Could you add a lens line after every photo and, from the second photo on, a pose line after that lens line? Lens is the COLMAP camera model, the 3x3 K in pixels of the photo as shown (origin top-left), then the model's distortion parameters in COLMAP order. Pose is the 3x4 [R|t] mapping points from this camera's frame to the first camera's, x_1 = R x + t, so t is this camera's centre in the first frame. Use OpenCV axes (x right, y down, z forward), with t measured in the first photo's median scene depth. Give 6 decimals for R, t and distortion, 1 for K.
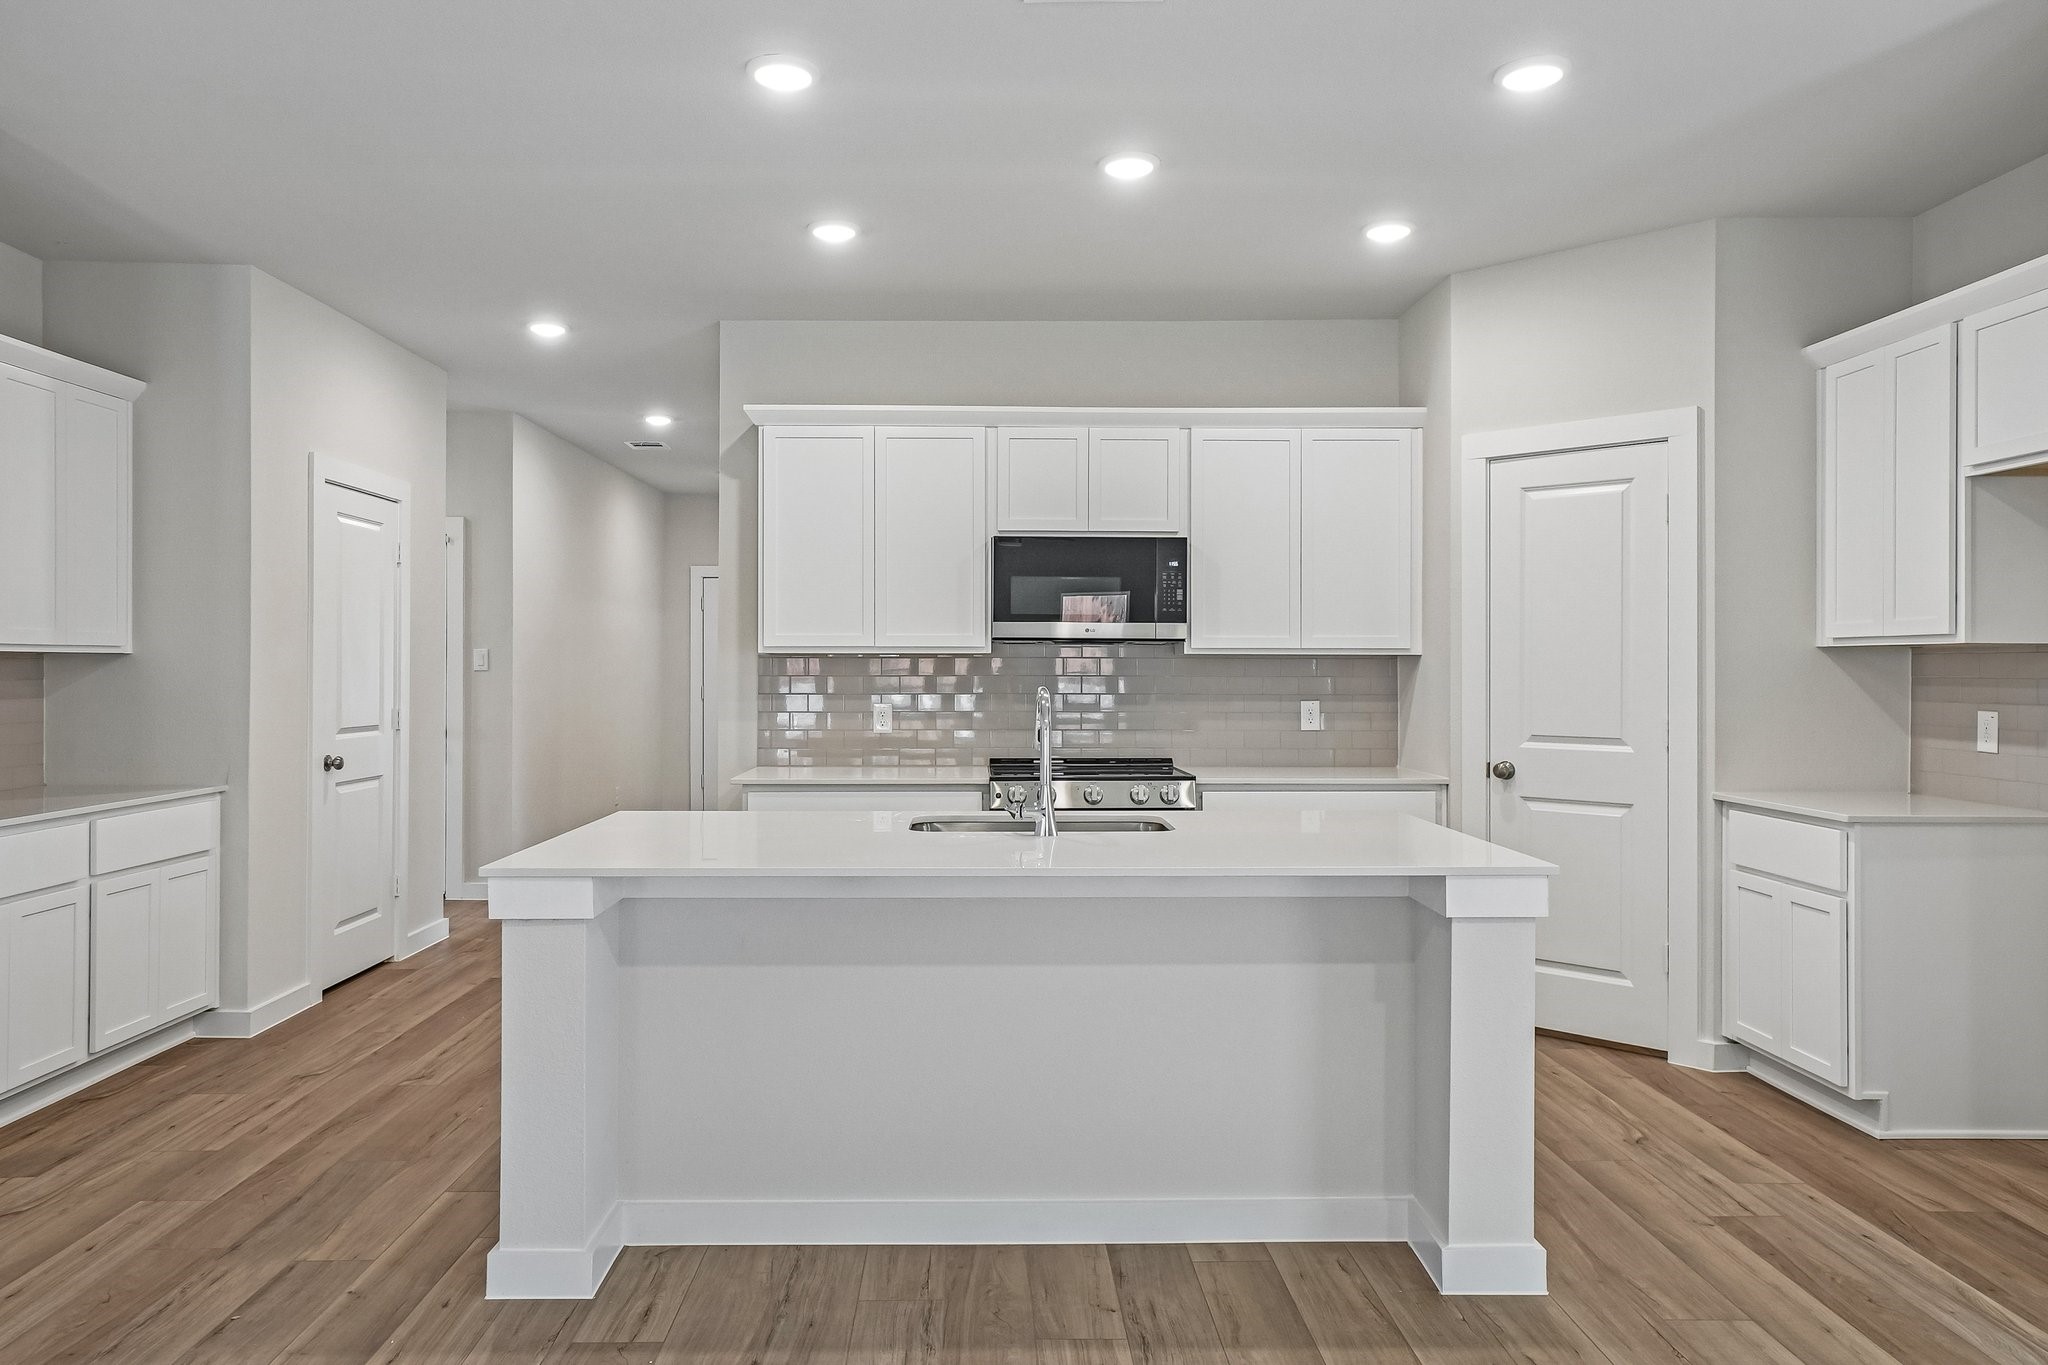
lens RADIAL K [[1381.4, 0, 994.4], [0, 1381.4, 665.0], [0, 0, 1]] dist [0.004143, 0.005220]
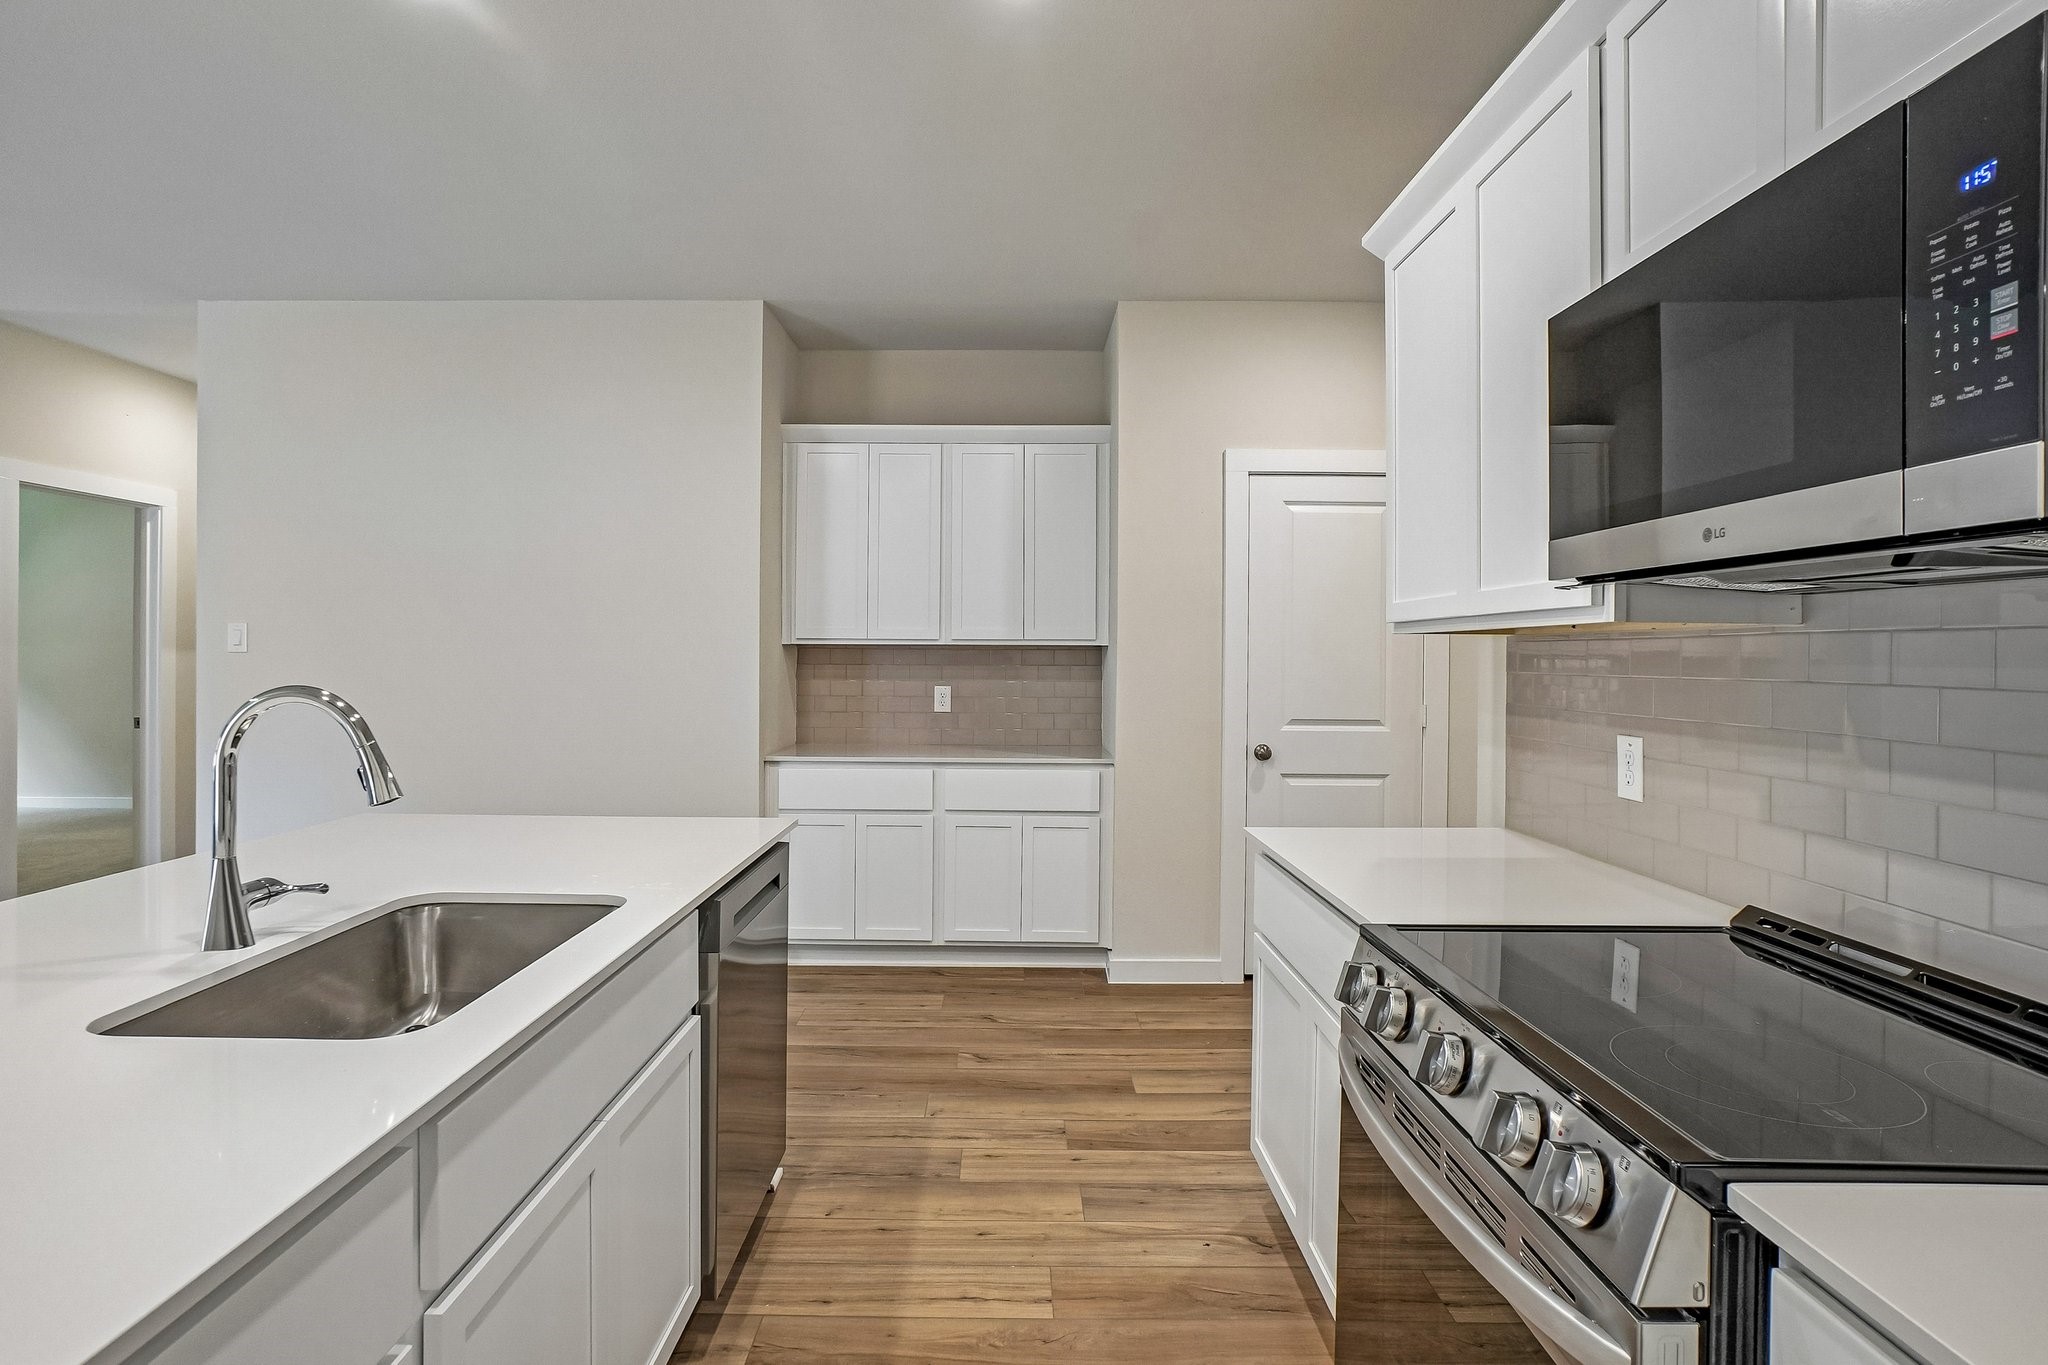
lens RADIAL K [[1042.8, 0, 1005.9], [0, 1042.8, 652.6], [0, 0, 1]] dist [-0.032346, 0.005564]
pose [[-0.017882, -0.004172, -0.999831, 0.344788], [-0.005308, 0.999978, -0.004078, 0.002615], [0.999826, 0.005234, -0.017904, 1.014216]]
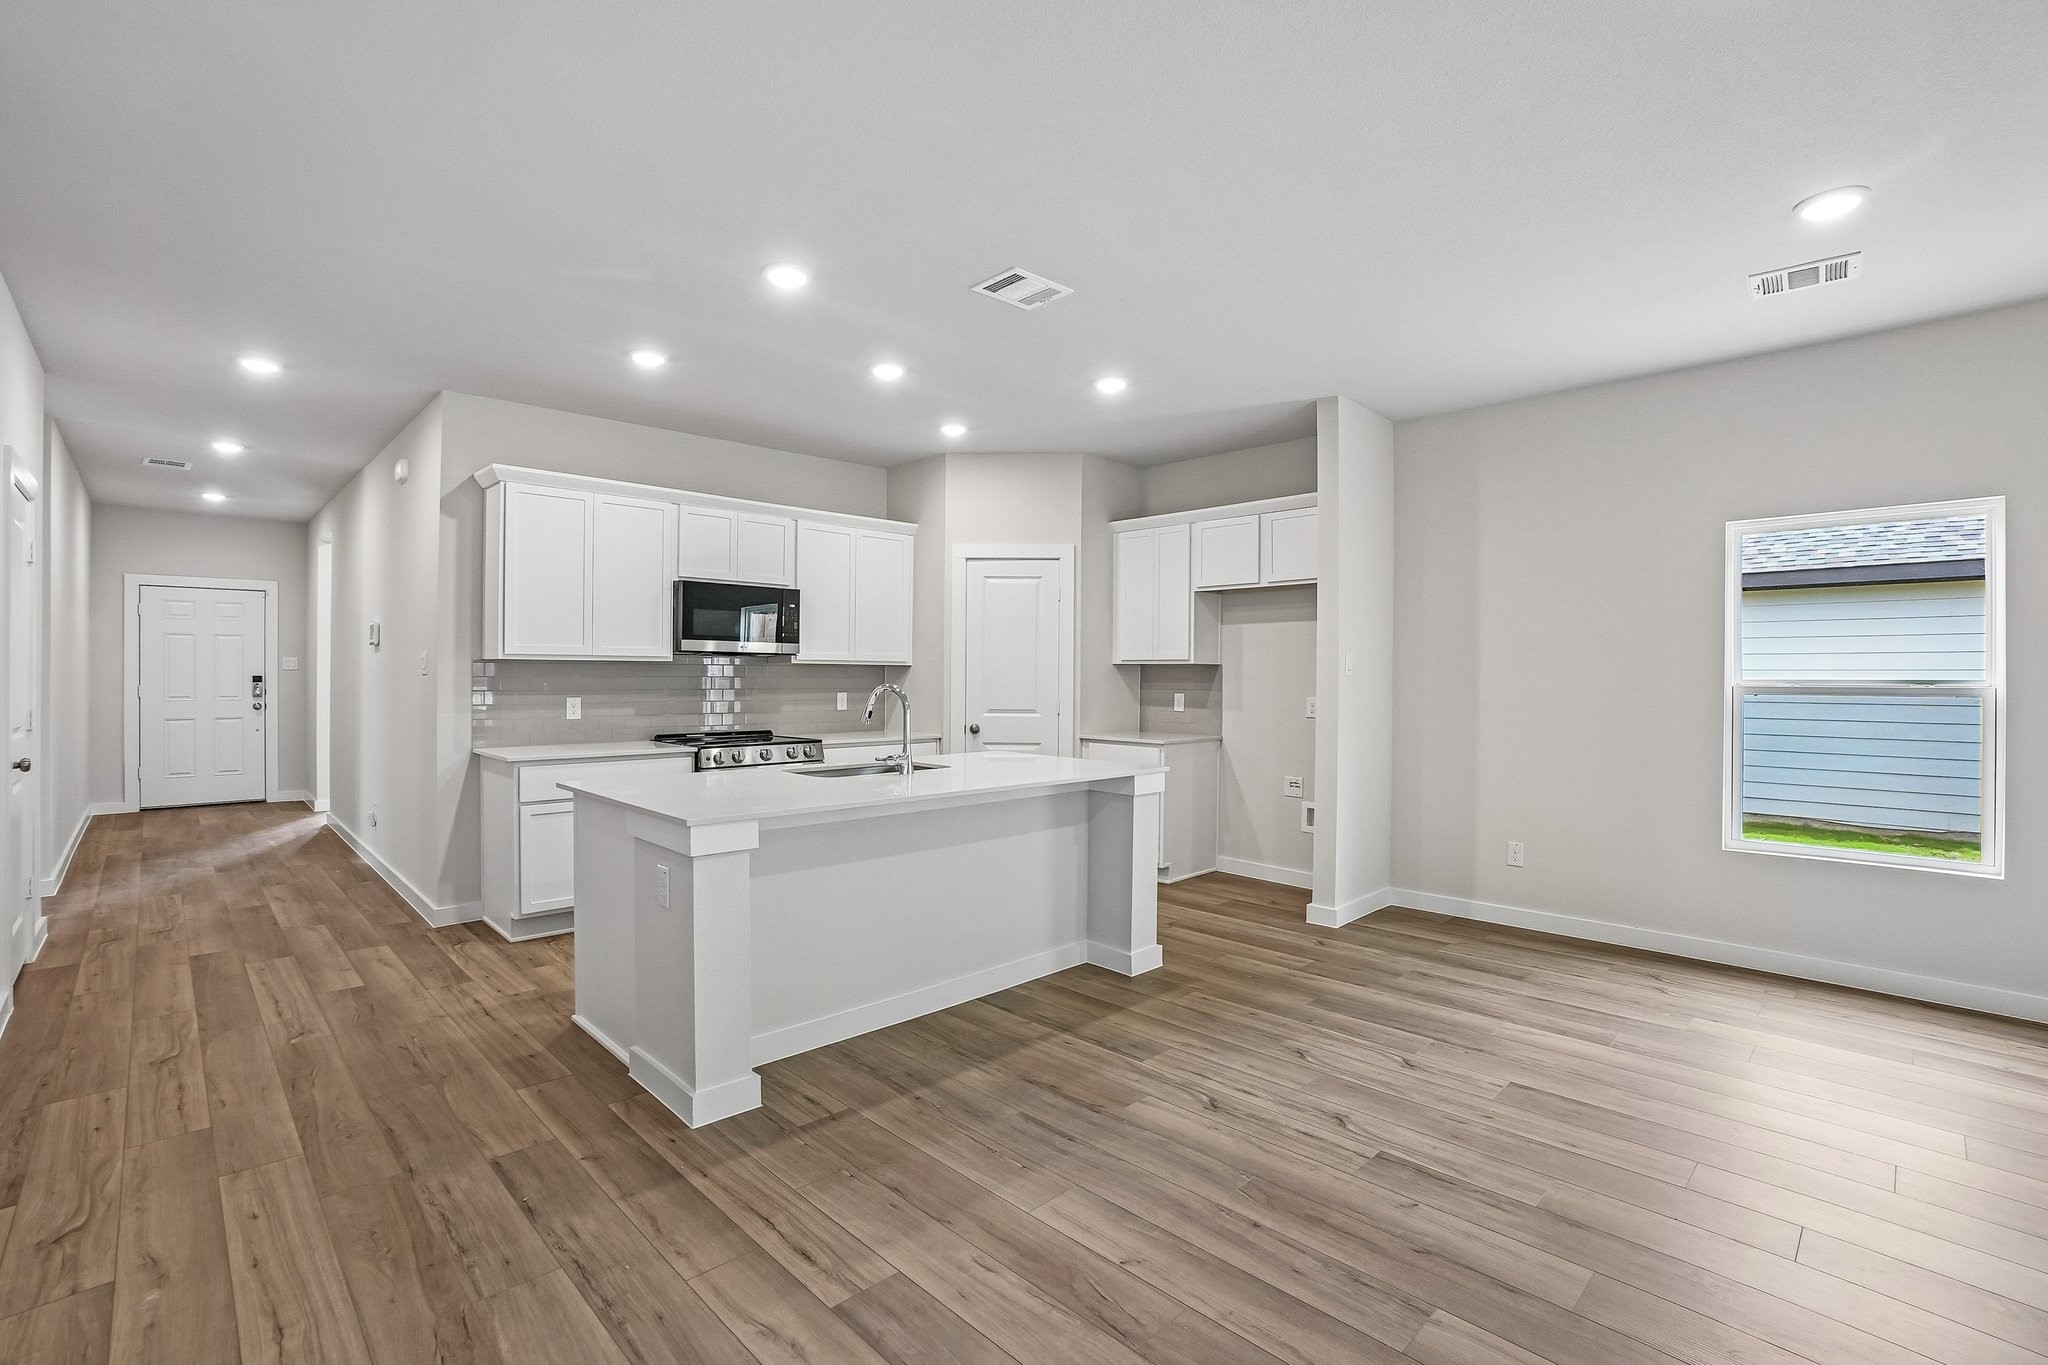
lens RADIAL K [[926.5, 0, 1007.8], [0, 926.5, 667.6], [0, 0, 1]] dist [-0.060414, 0.020052]
pose [[0.730102, 0.009010, 0.683279, -0.486891], [-0.007302, 0.999959, -0.005384, 0.001107], [-0.683299, -0.001058, 0.730138, 0.080851]]
